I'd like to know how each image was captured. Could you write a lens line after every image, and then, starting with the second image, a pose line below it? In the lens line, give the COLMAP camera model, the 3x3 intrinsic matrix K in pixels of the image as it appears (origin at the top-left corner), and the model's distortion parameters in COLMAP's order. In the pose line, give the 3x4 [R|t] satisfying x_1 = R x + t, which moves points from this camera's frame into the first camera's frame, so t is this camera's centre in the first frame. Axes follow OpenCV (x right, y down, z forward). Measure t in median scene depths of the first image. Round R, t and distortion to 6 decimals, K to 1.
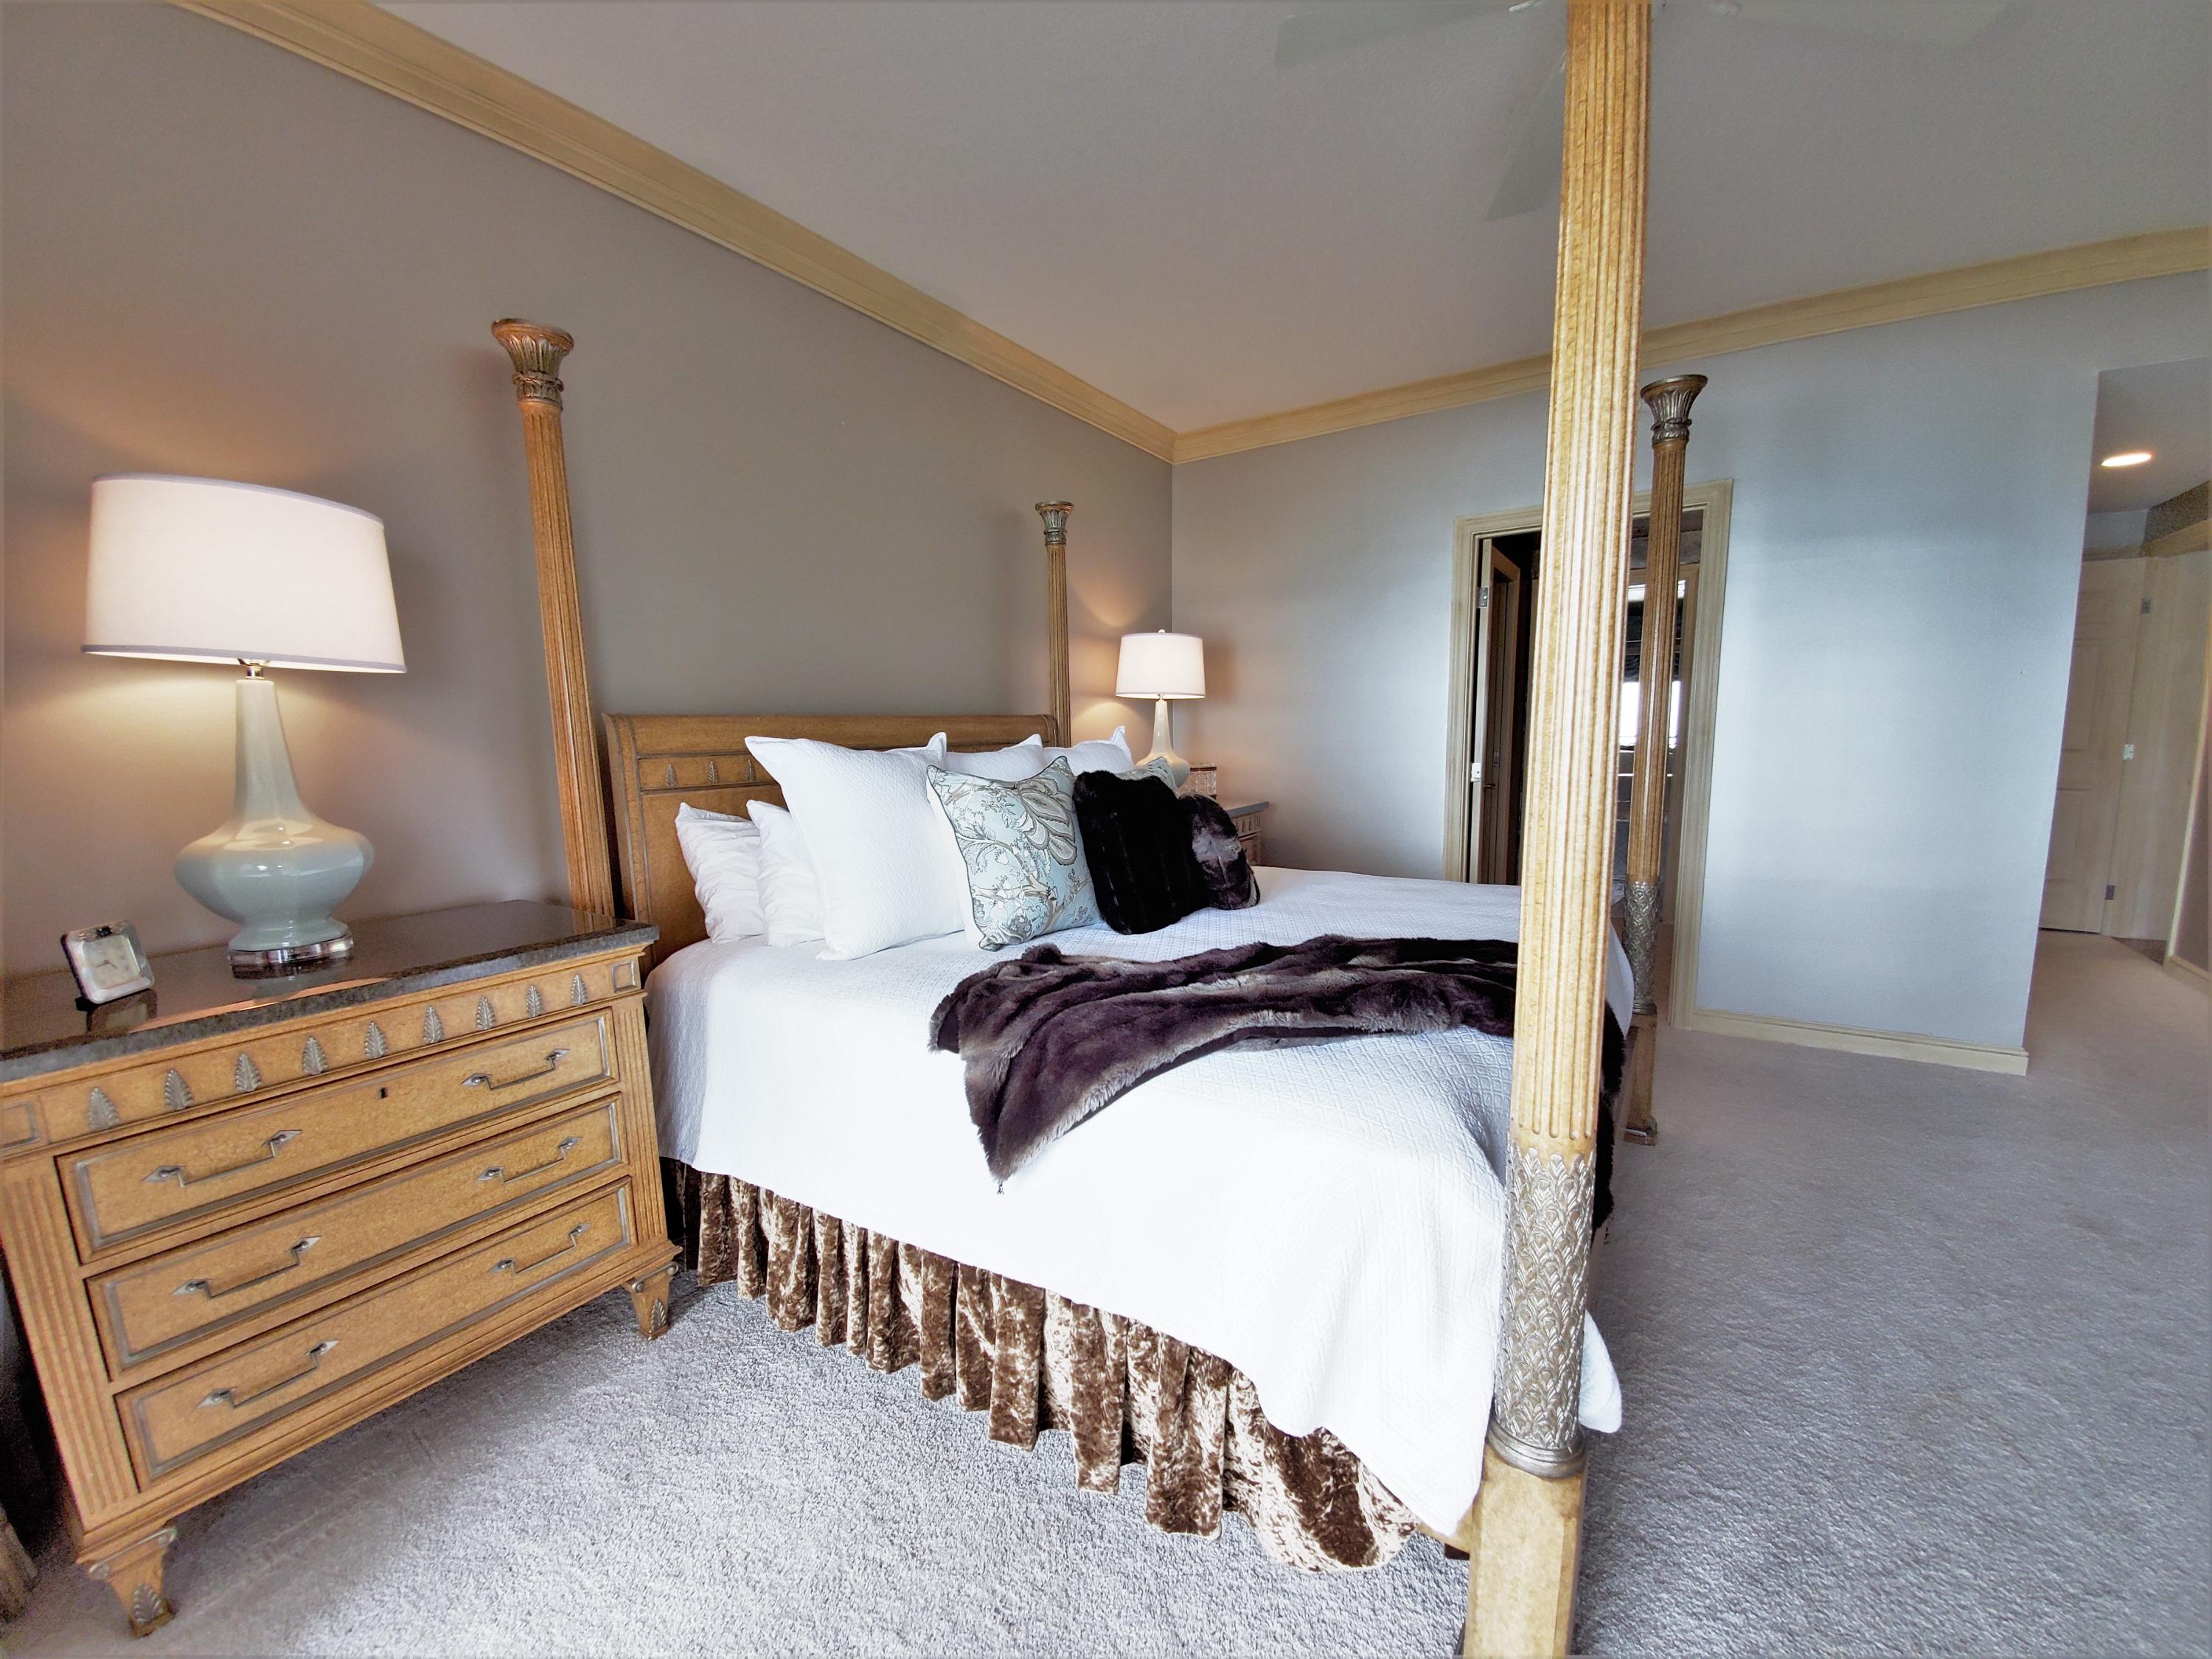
lens RADIAL K [[890.2, 0, 1109.3], [0, 890.2, 829.1], [0, 0, 1]] dist [-0.003460, -0.007209]
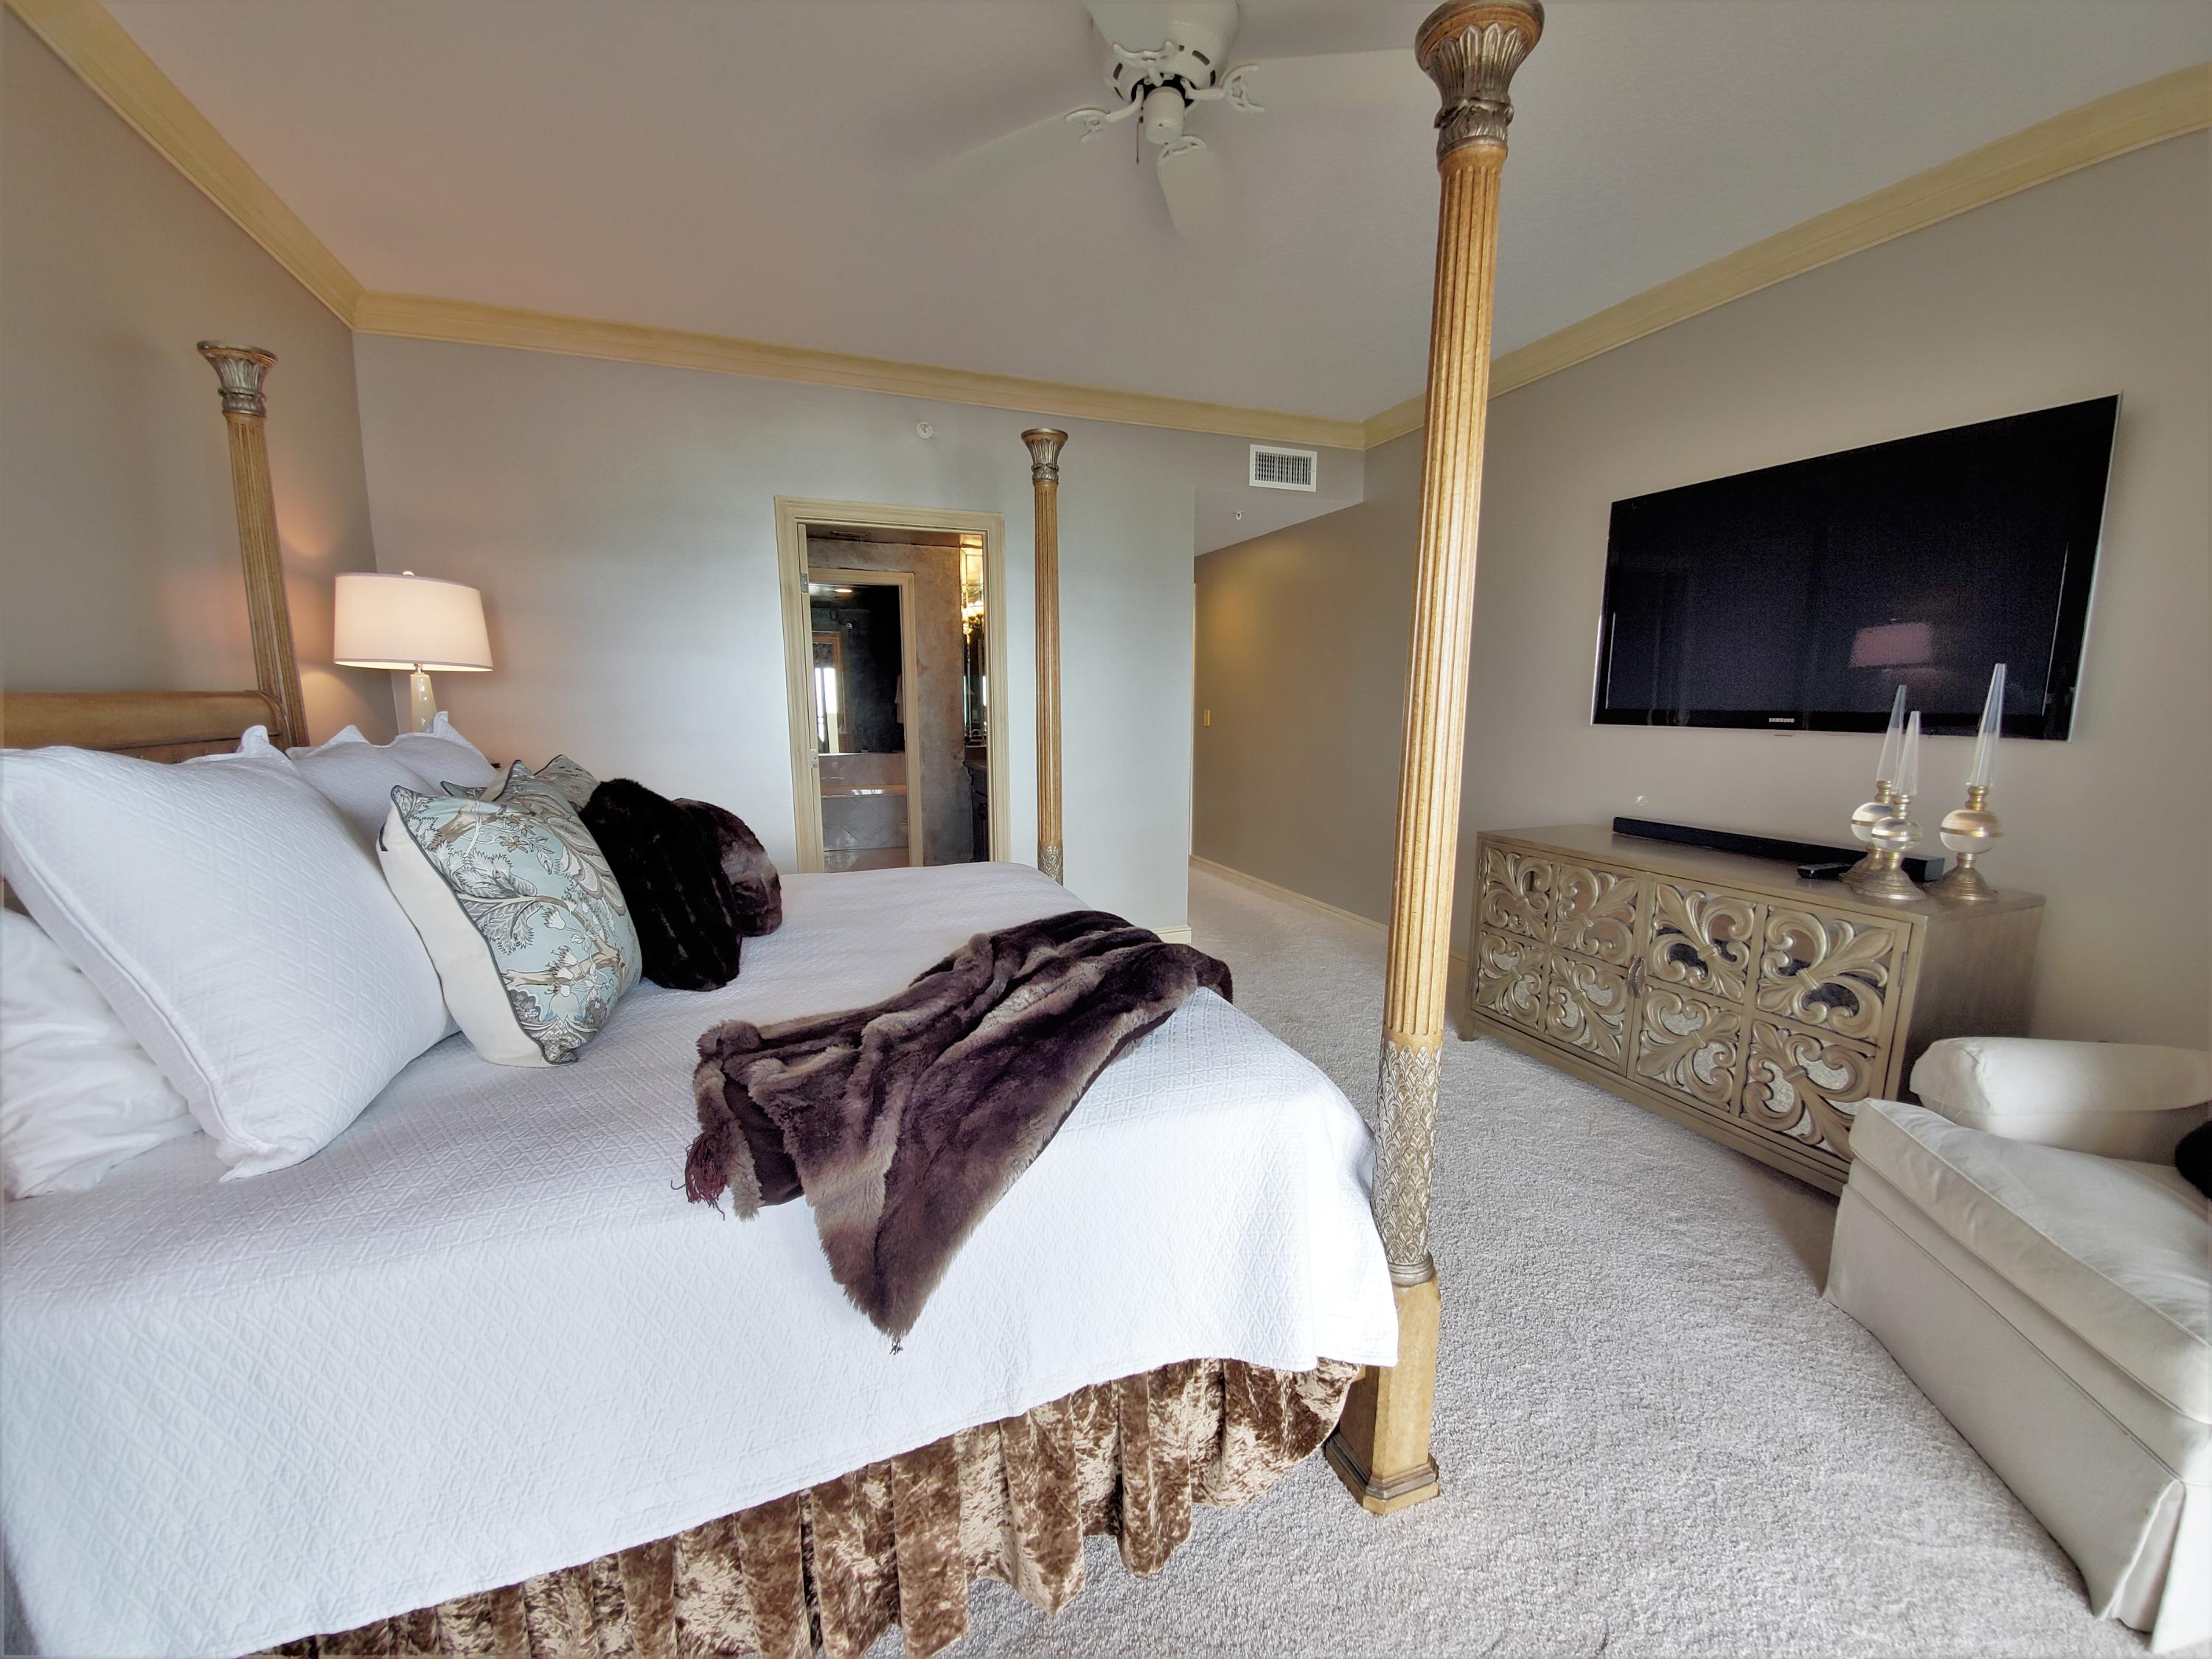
lens RADIAL K [[890.2, 0, 1117.1], [0, 890.2, 830.7], [0, 0, 1]] dist [-0.003460, -0.007209]
pose [[0.571607, -0.096915, 0.814784, -0.407227], [0.077276, 0.994945, 0.064132, -0.043012], [-0.816881, 0.026305, 0.576206, 0.280088]]
